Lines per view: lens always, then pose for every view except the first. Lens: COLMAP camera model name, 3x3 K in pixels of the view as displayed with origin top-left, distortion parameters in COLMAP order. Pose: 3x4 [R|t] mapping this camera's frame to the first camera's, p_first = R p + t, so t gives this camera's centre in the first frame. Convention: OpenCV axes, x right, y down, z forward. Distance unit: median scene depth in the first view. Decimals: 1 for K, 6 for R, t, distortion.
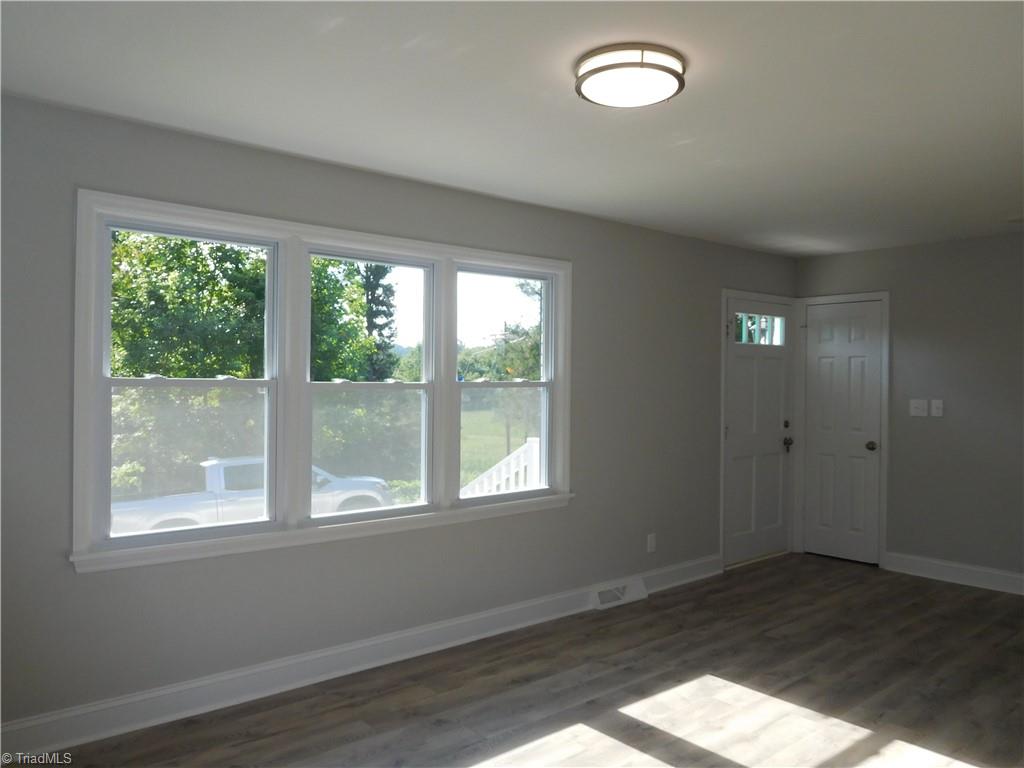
lens RADIAL K [[760.8, 0, 514.2], [0, 760.8, 388.3], [0, 0, 1]] dist [-0.026801, 0.010396]
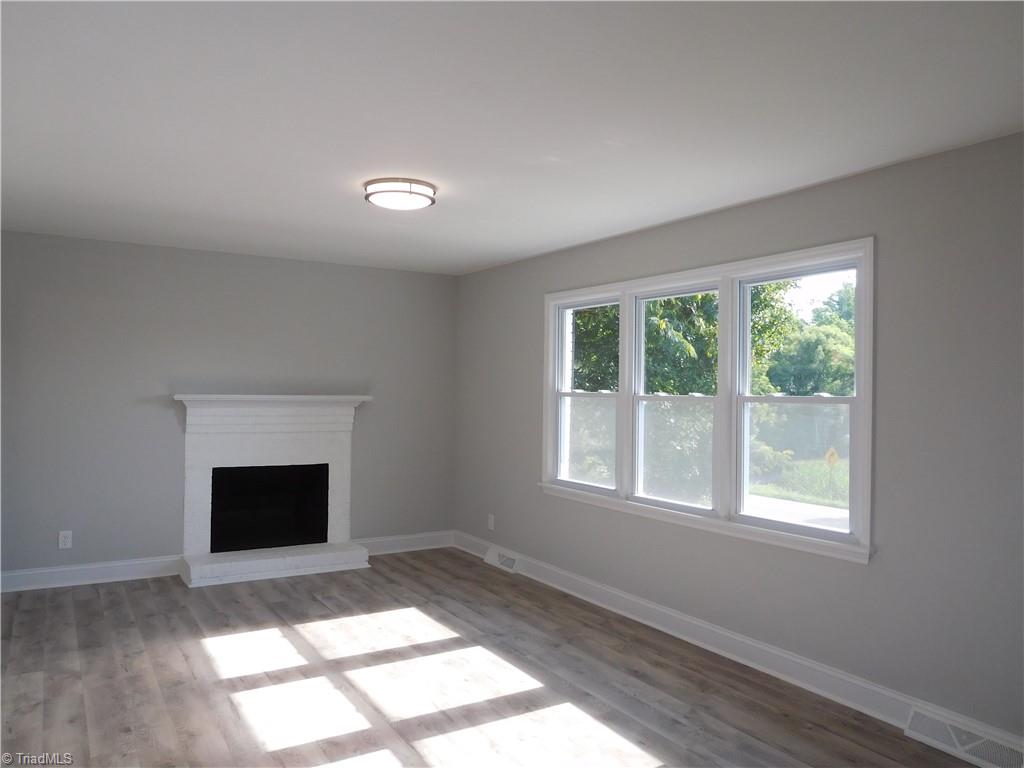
lens RADIAL K [[760.8, 0, 514.2], [0, 760.8, 388.3], [0, 0, 1]] dist [-0.026801, 0.010396]
pose [[-0.160933, -0.014834, -0.986854, 1.084854], [-0.028398, 0.999543, -0.010393, 0.000088], [0.986557, 0.026352, -0.161281, 0.981150]]
